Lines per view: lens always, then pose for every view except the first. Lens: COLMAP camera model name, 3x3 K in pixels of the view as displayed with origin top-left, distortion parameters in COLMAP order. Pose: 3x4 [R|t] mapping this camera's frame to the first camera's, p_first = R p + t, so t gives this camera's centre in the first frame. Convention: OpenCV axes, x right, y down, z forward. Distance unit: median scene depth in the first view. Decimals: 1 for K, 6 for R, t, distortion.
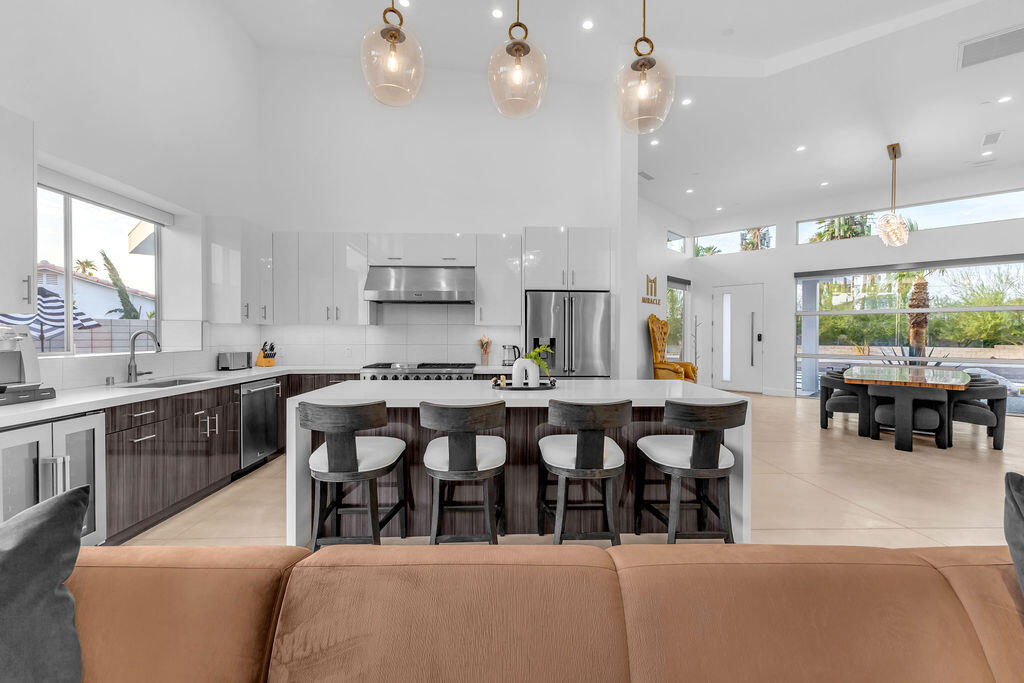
lens RADIAL K [[441.3, 0, 511.0], [0, 441.3, 337.4], [0, 0, 1]] dist [0.007963, -0.000903]
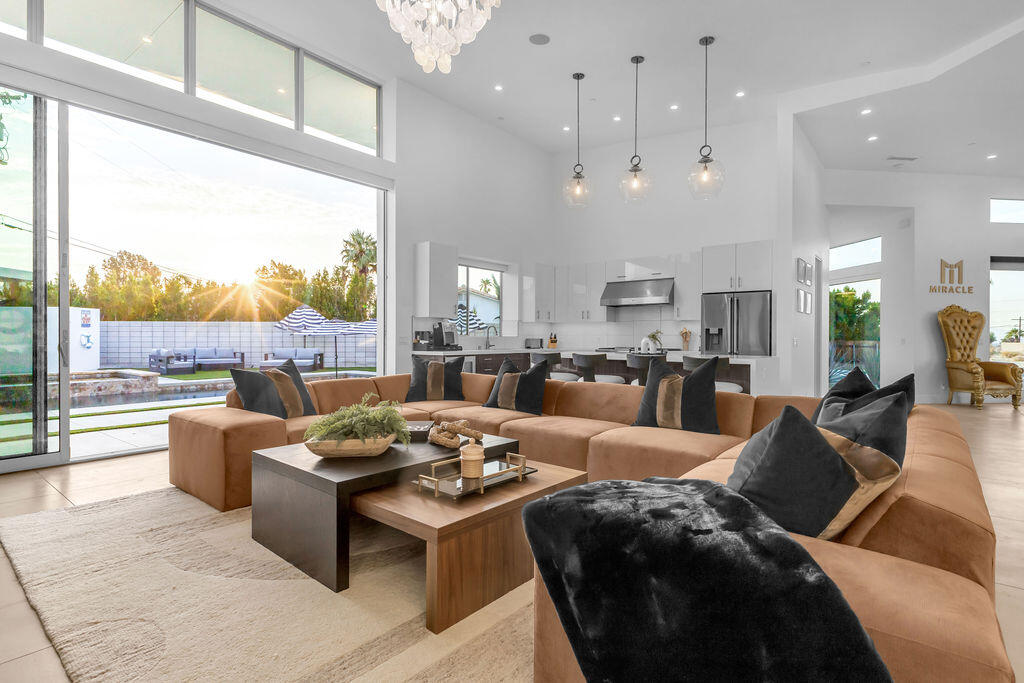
lens RADIAL K [[511.7, 0, 506.1], [0, 511.7, 339.3], [0, 0, 1]] dist [-0.005124, 0.000058]
pose [[0.746612, 0.003068, -0.665253, 0.671950], [-0.006802, 0.999972, -0.003022, 0.045414], [0.665225, 0.006781, 0.746612, -0.618542]]
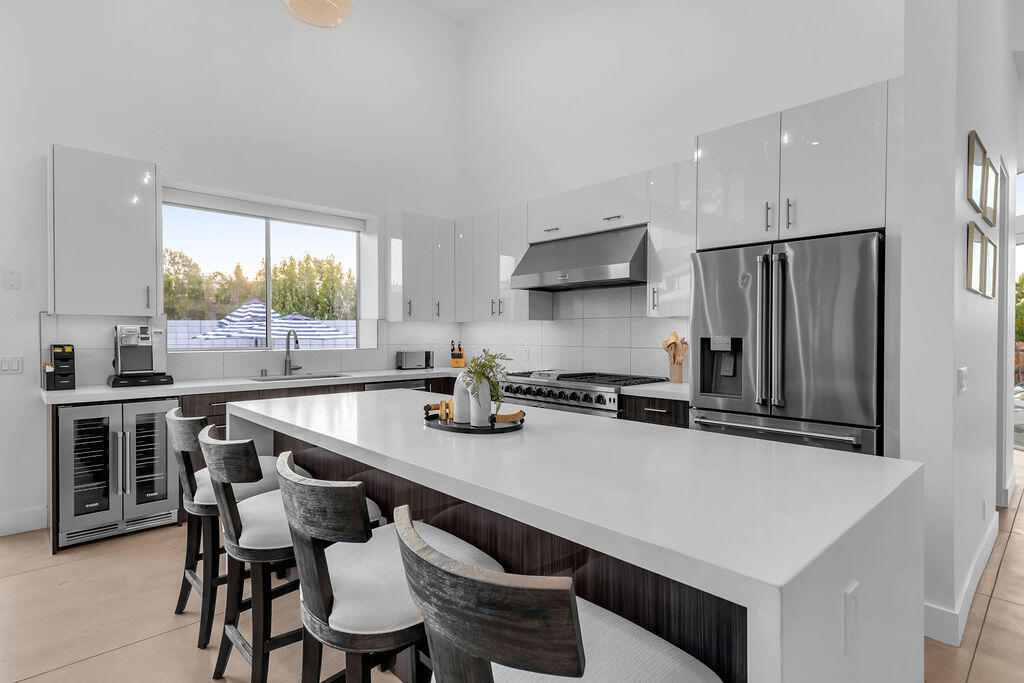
lens RADIAL K [[527.6, 0, 513.2], [0, 527.6, 342.3], [0, 0, 1]] dist [0.006679, 0.001086]
pose [[0.658690, 0.009411, -0.752355, 0.404244], [-0.001974, 0.999940, 0.010780, 0.000988], [0.752411, -0.005615, 0.658669, 0.415149]]
